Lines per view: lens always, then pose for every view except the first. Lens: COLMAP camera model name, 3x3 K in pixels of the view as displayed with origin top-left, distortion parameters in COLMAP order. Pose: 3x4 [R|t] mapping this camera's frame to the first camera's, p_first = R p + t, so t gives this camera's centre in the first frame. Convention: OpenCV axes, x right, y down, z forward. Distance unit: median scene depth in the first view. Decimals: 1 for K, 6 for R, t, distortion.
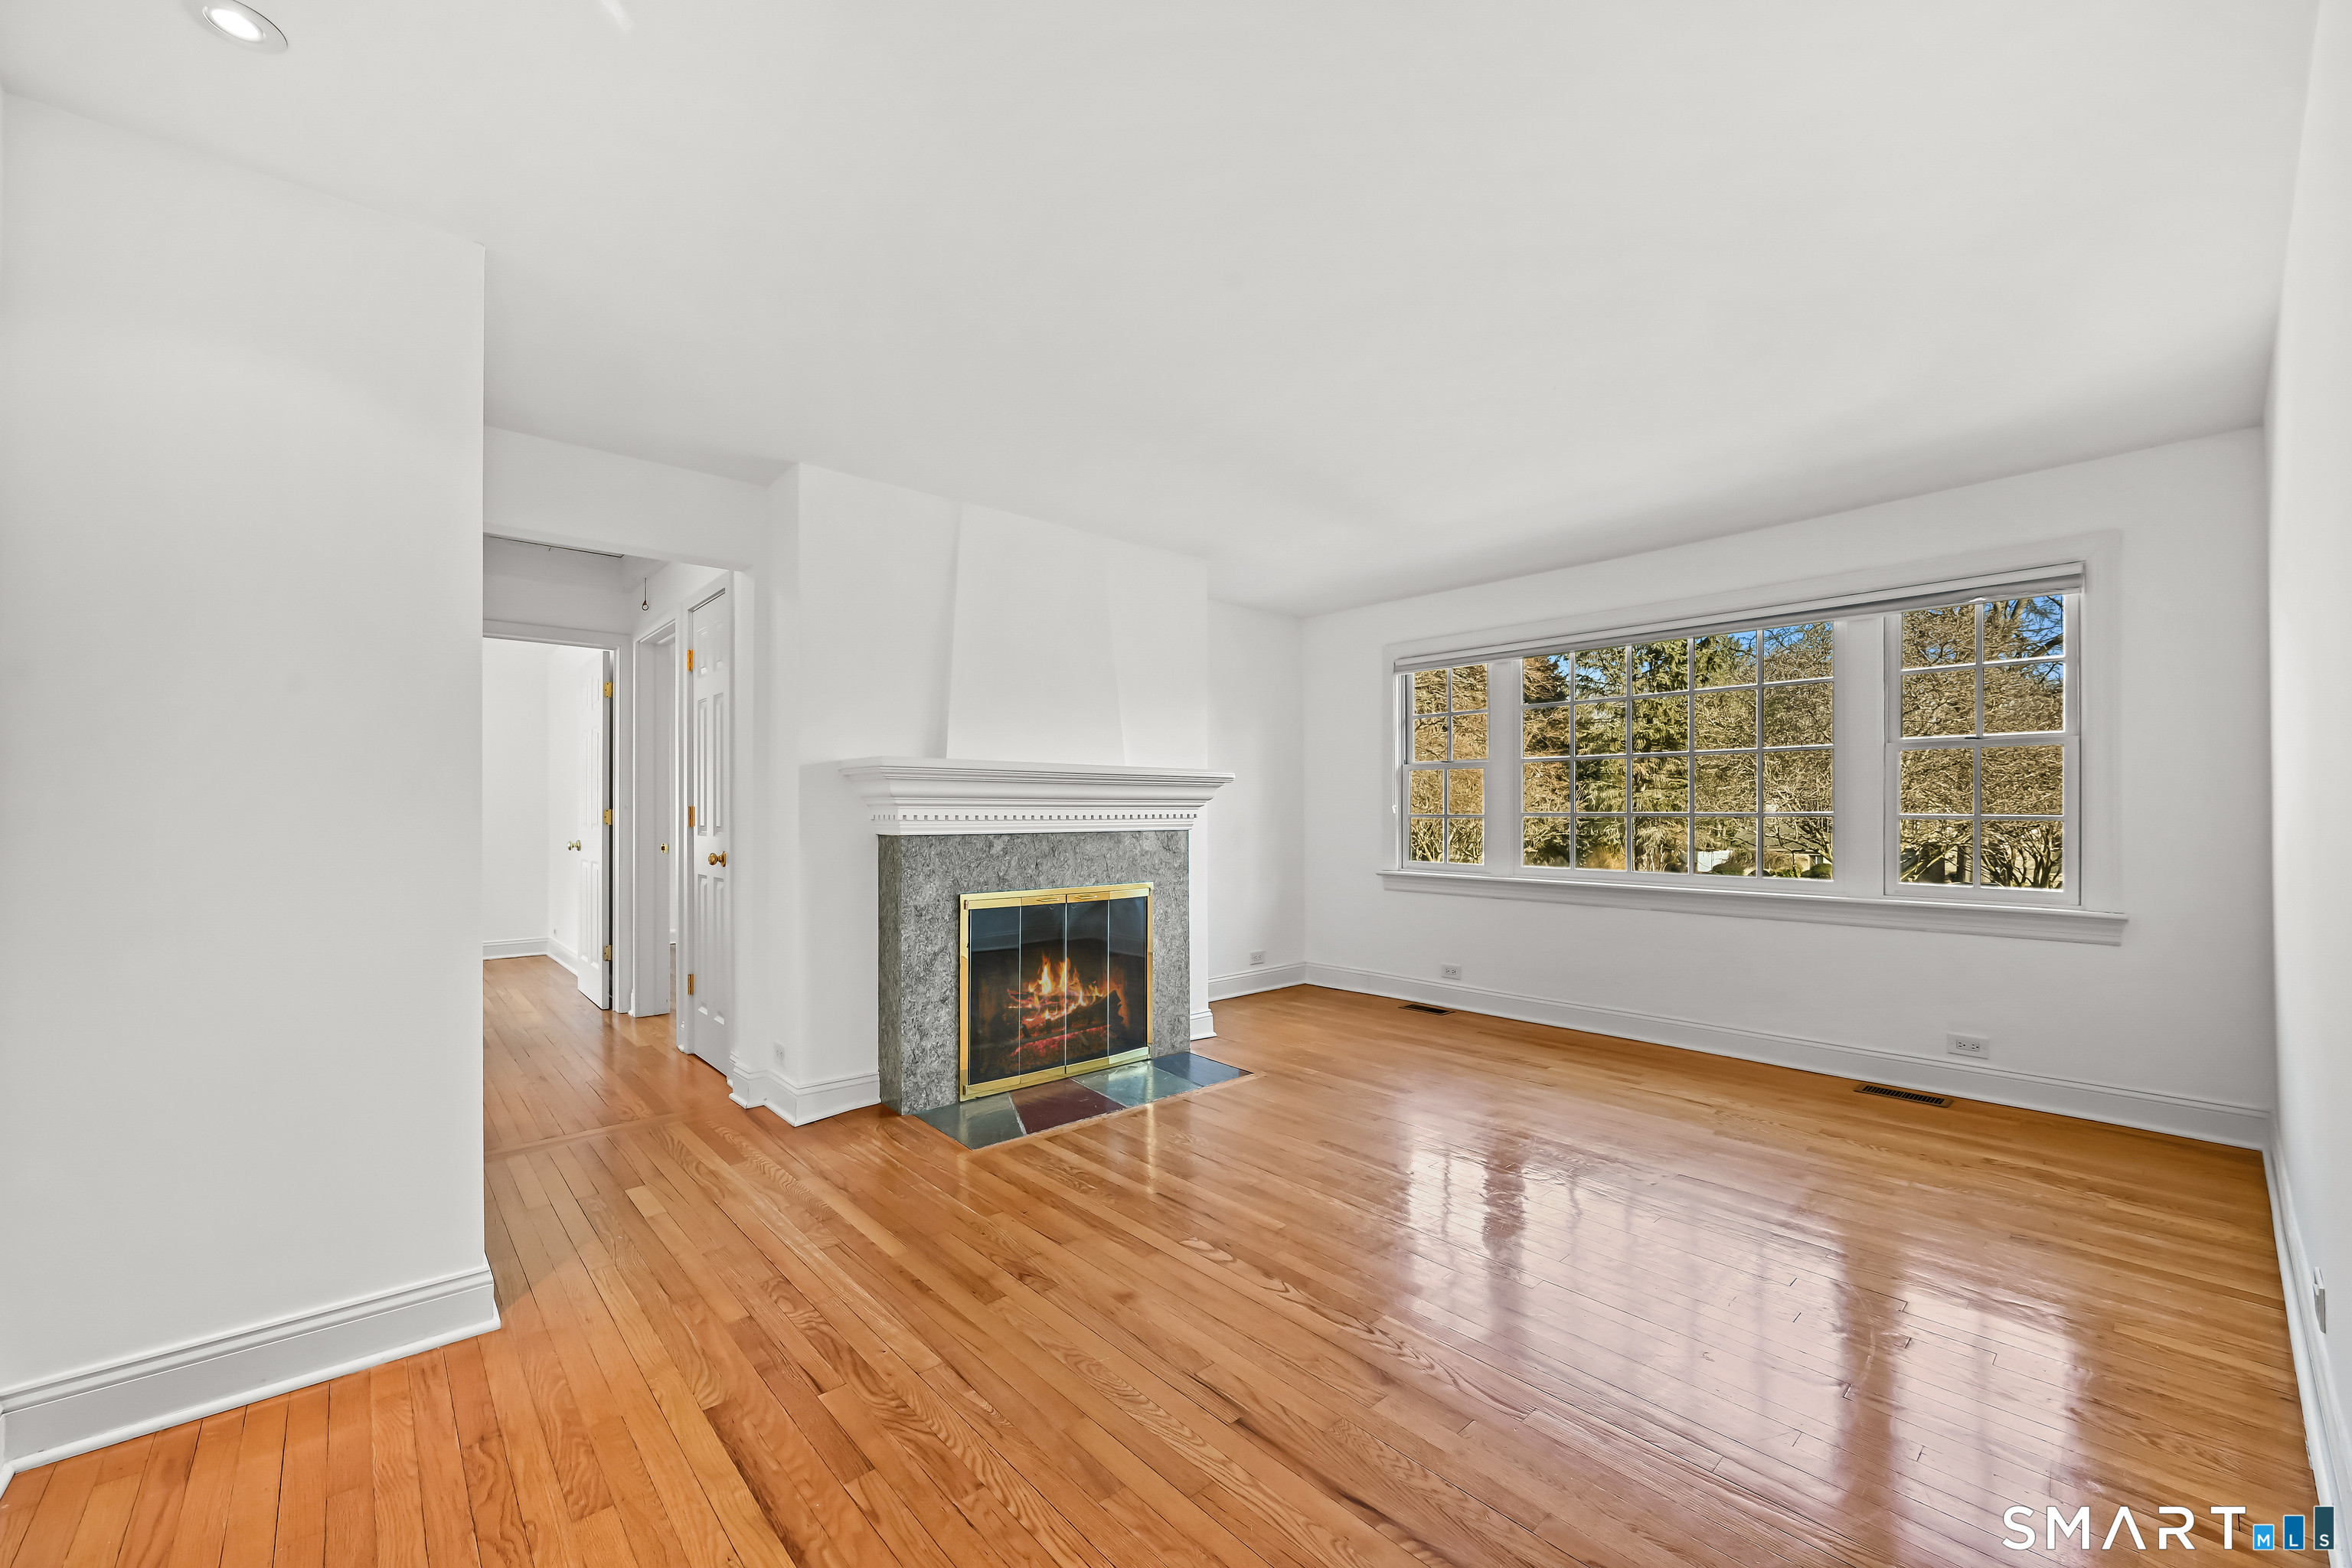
lens RADIAL K [[928.9, 0, 1185.4], [0, 928.9, 800.4], [0, 0, 1]] dist [-0.000292, -0.000059]
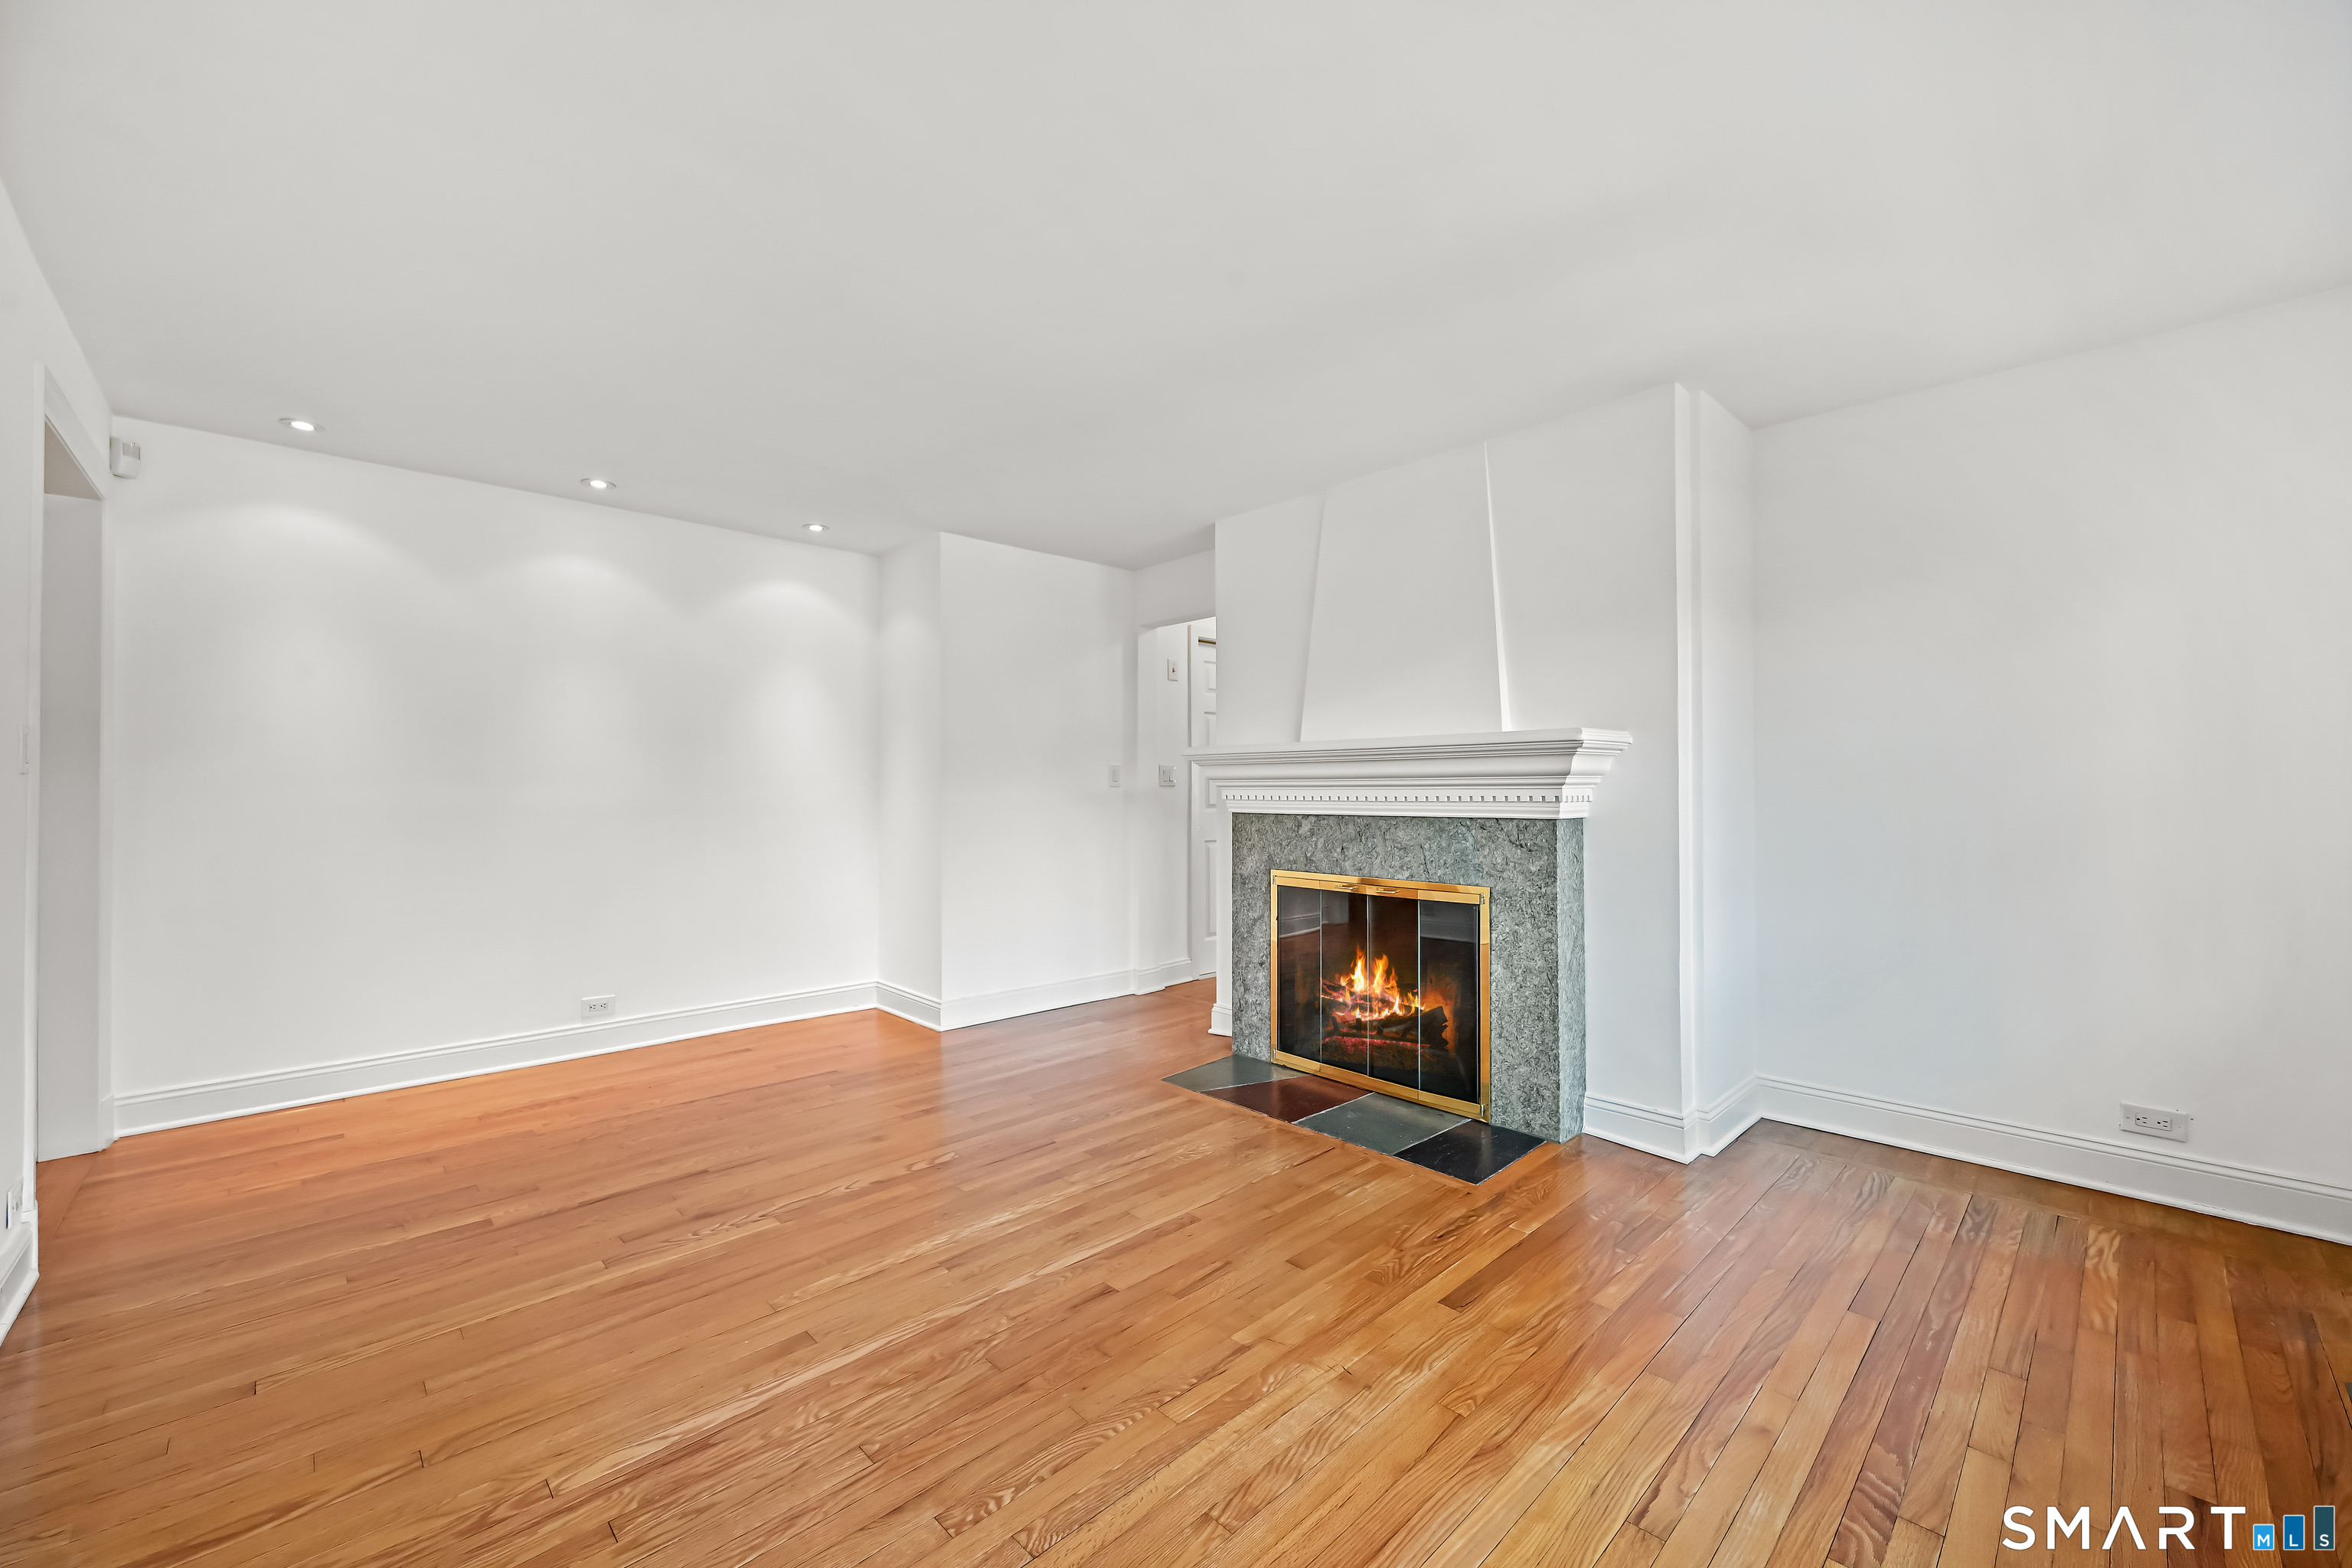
lens RADIAL K [[916.8, 0, 1176.0], [0, 916.8, 784.0], [0, 0, 1]] dist [-0.001143, 0.000027]
pose [[0.027621, -0.005829, -0.999601, 0.784382], [0.016650, 0.999847, -0.005370, 0.006145], [0.999480, -0.016495, 0.027714, 0.831004]]
